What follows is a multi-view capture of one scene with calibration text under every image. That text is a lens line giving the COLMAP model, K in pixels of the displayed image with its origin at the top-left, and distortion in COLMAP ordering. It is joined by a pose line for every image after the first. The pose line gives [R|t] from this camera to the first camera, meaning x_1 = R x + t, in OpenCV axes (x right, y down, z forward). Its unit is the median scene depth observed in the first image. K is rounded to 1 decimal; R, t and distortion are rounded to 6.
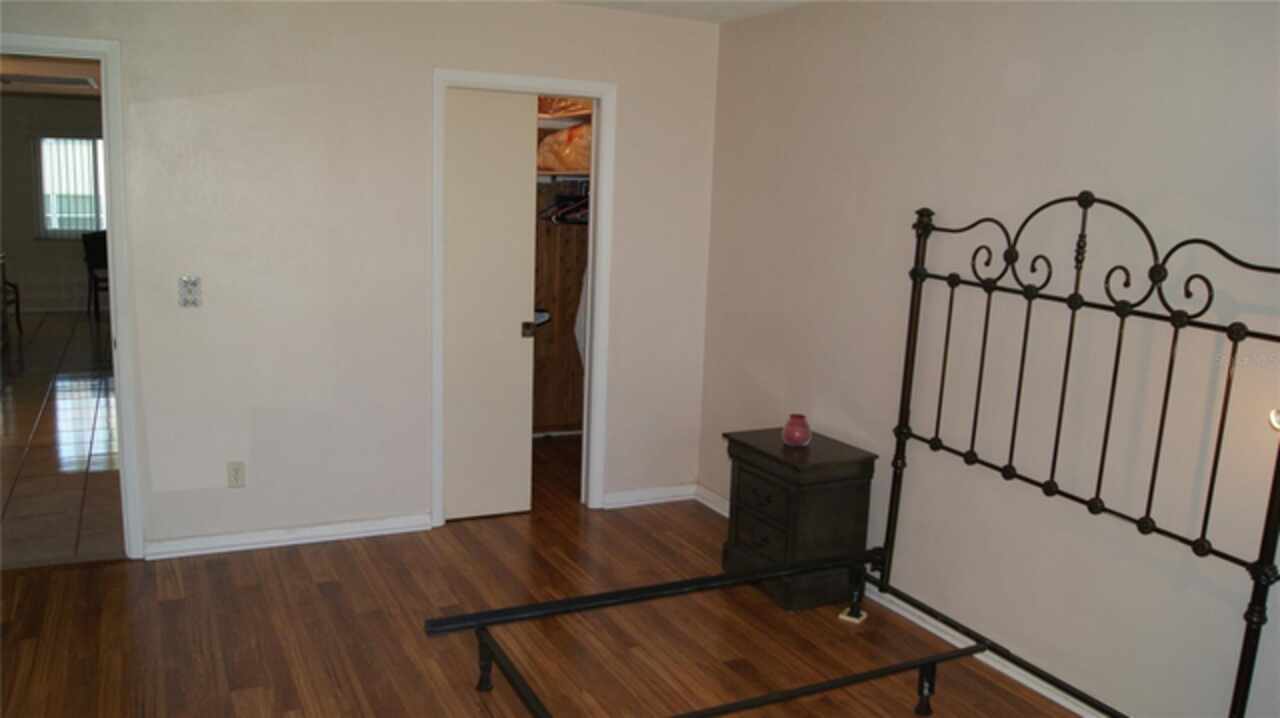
lens RADIAL K [[983.0, 0, 642.4], [0, 983.0, 361.7], [0, 0, 1]] dist [-0.065356, 0.008076]
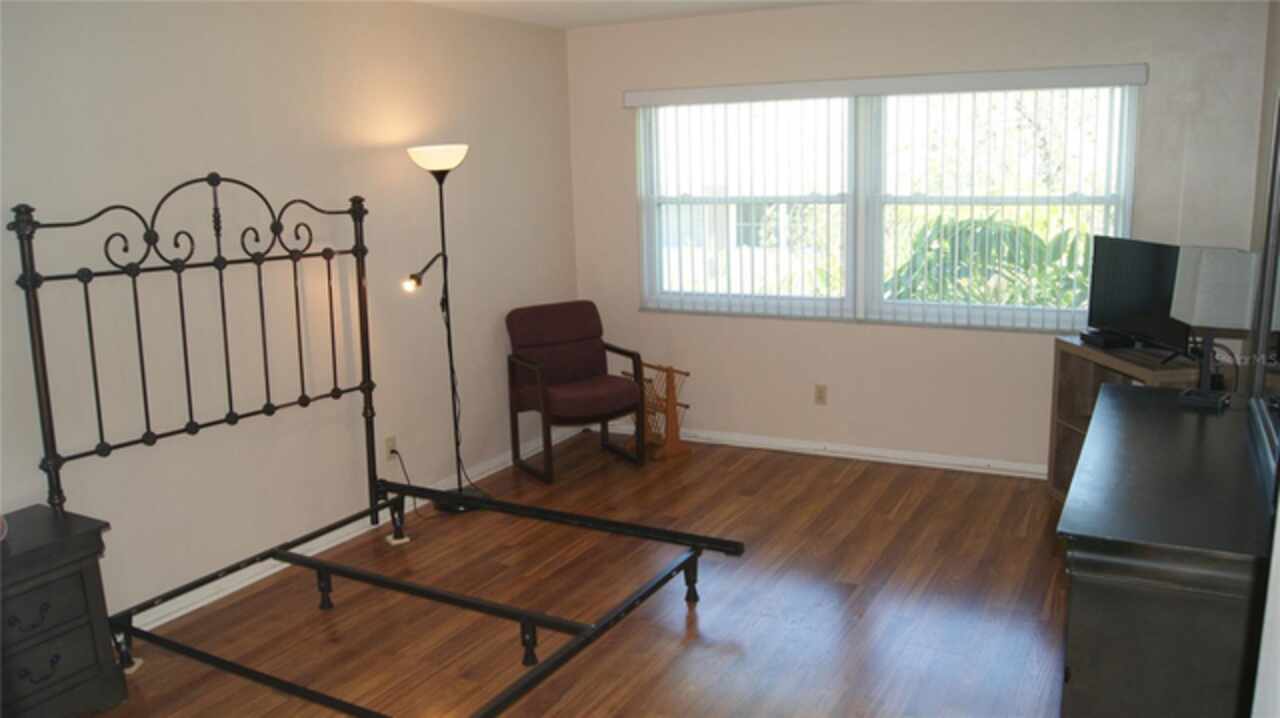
lens RADIAL K [[983.0, 0, 647.4], [0, 983.0, 360.2], [0, 0, 1]] dist [-0.065356, 0.008076]
pose [[-0.554206, -0.211576, 0.805041, -0.841366], [0.124317, 0.935270, 0.331384, -0.278511], [-0.823044, 0.283735, -0.492030, 1.164168]]
